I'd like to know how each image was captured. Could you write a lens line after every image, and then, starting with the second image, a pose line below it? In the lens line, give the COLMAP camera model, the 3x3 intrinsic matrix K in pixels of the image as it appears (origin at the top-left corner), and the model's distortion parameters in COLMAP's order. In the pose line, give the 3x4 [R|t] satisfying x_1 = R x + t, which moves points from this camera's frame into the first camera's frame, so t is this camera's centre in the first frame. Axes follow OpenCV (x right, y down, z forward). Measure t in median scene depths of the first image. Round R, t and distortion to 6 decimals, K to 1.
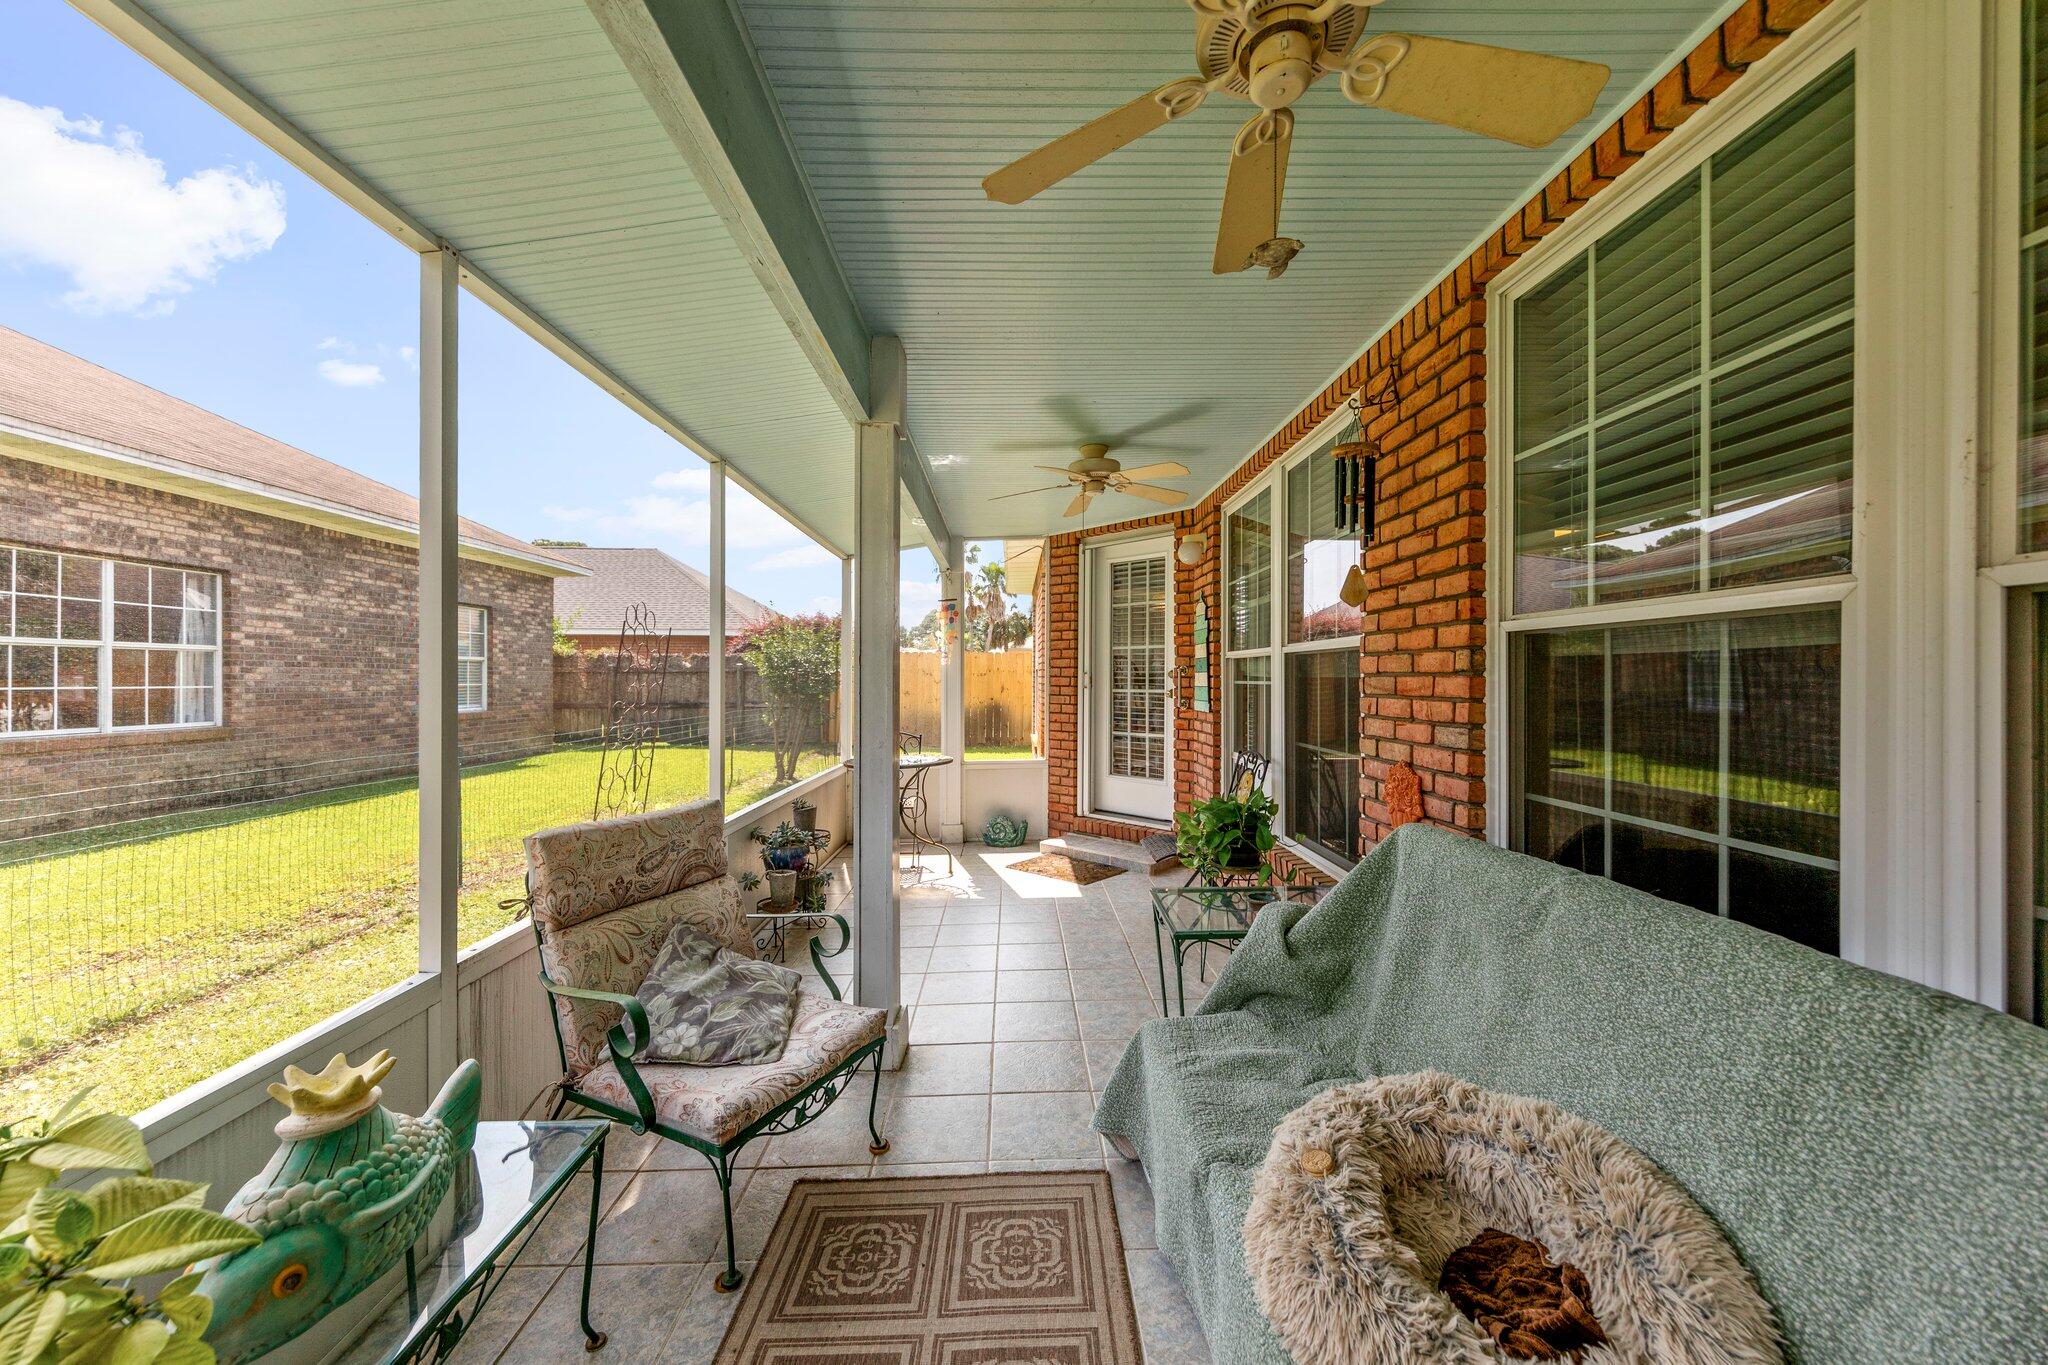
lens RADIAL K [[774.8, 0, 1030.5], [0, 774.8, 681.7], [0, 0, 1]] dist [0.006135, -0.000719]
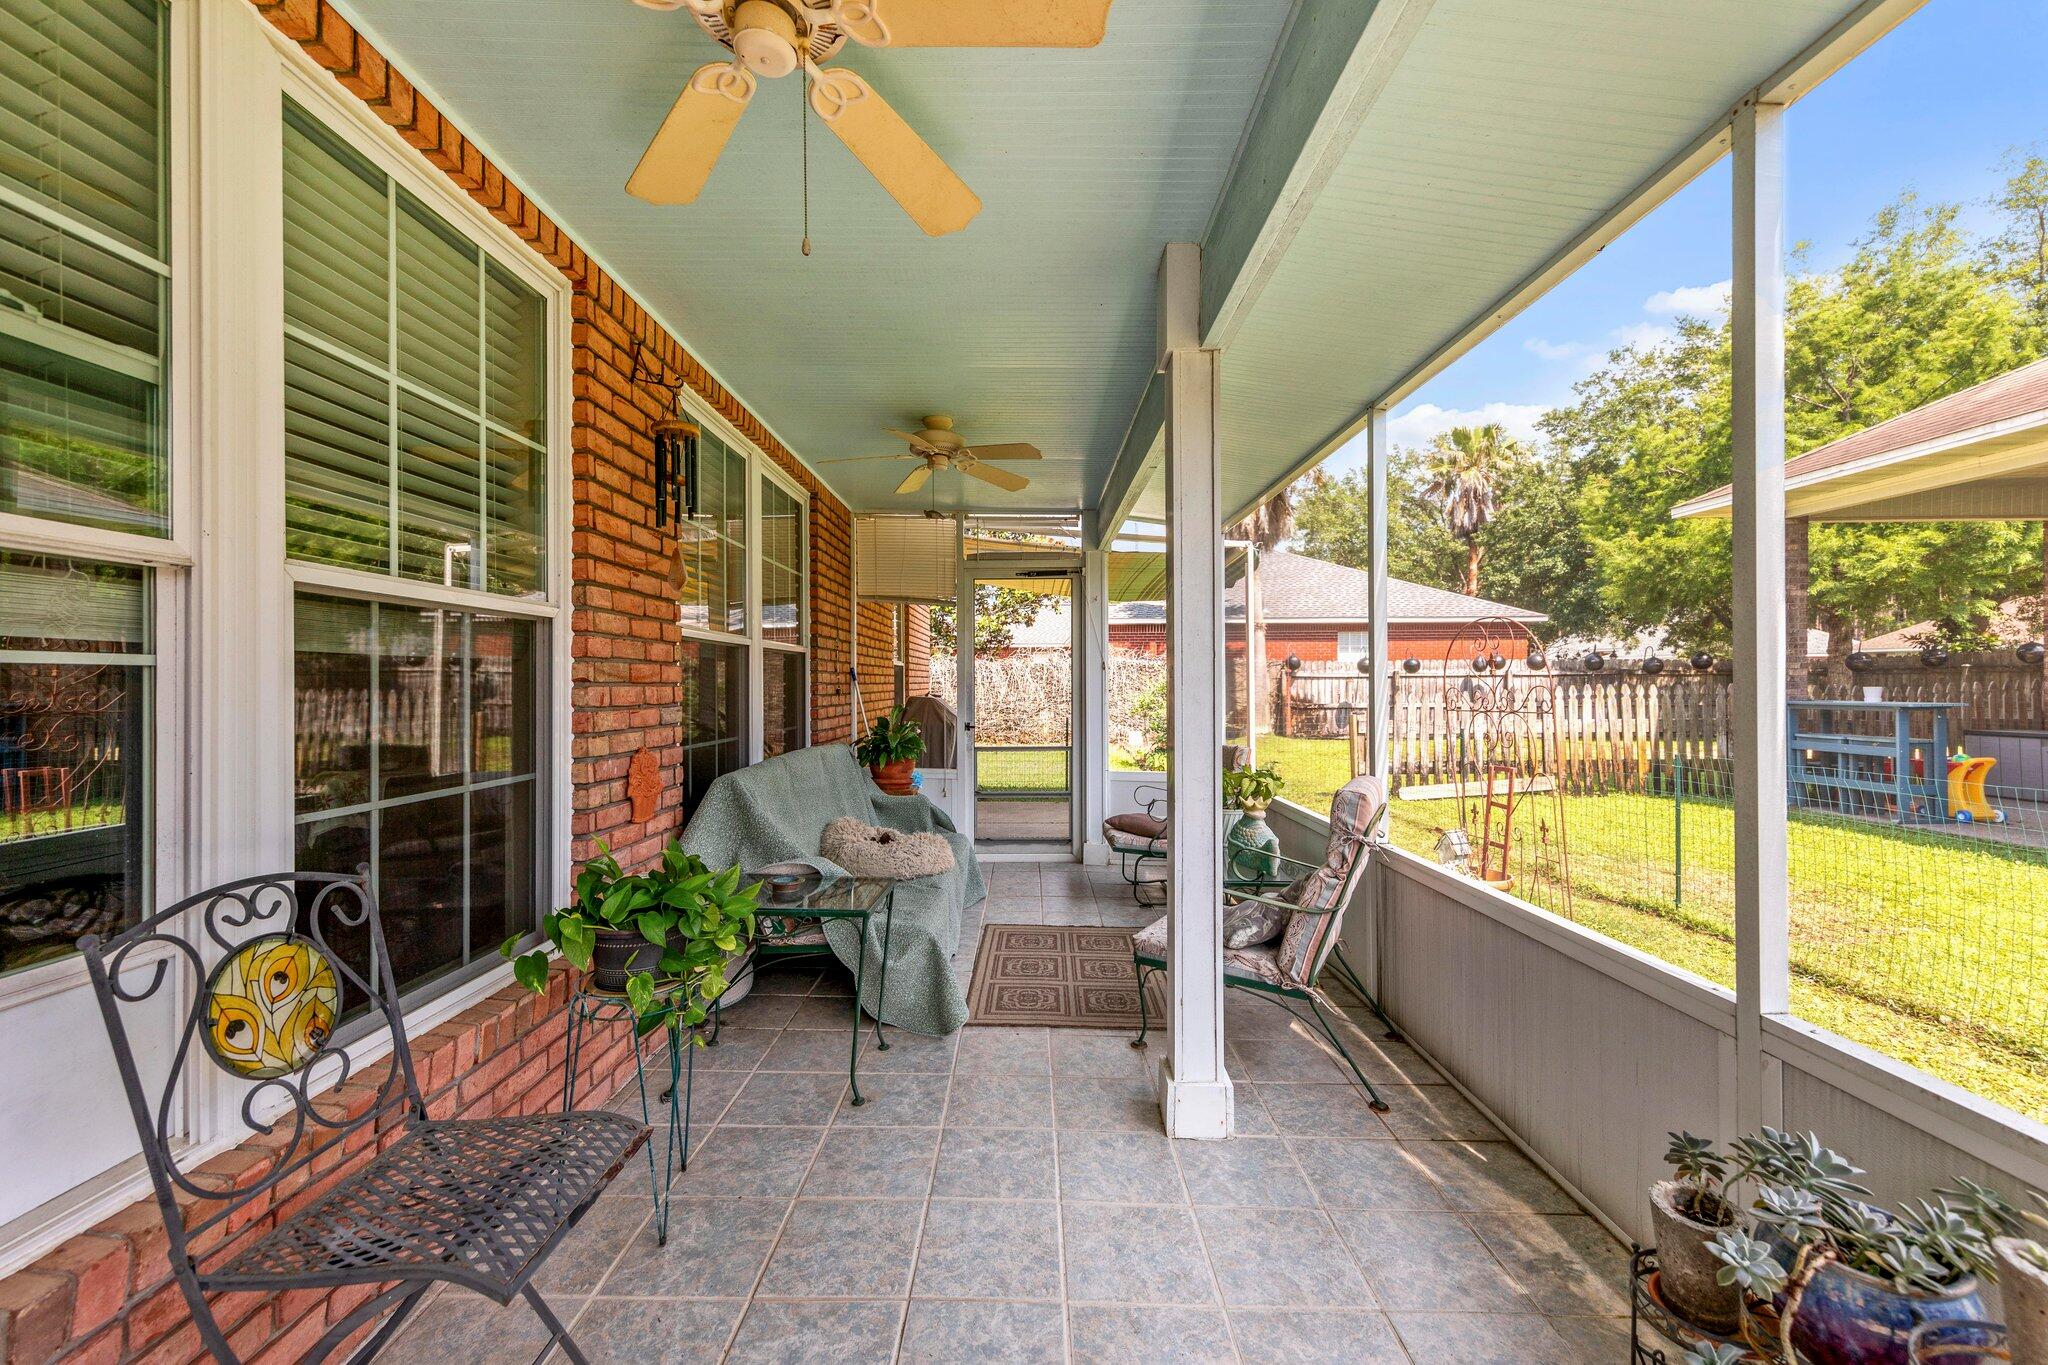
lens RADIAL K [[792.7, 0, 1022.6], [0, 792.7, 684.2], [0, 0, 1]] dist [0.007155, -0.000031]
pose [[-0.999818, -0.005798, 0.018186, -0.017957], [-0.005816, 0.999983, -0.000955, 0.018759], [-0.018180, -0.001061, -0.999834, 2.063062]]
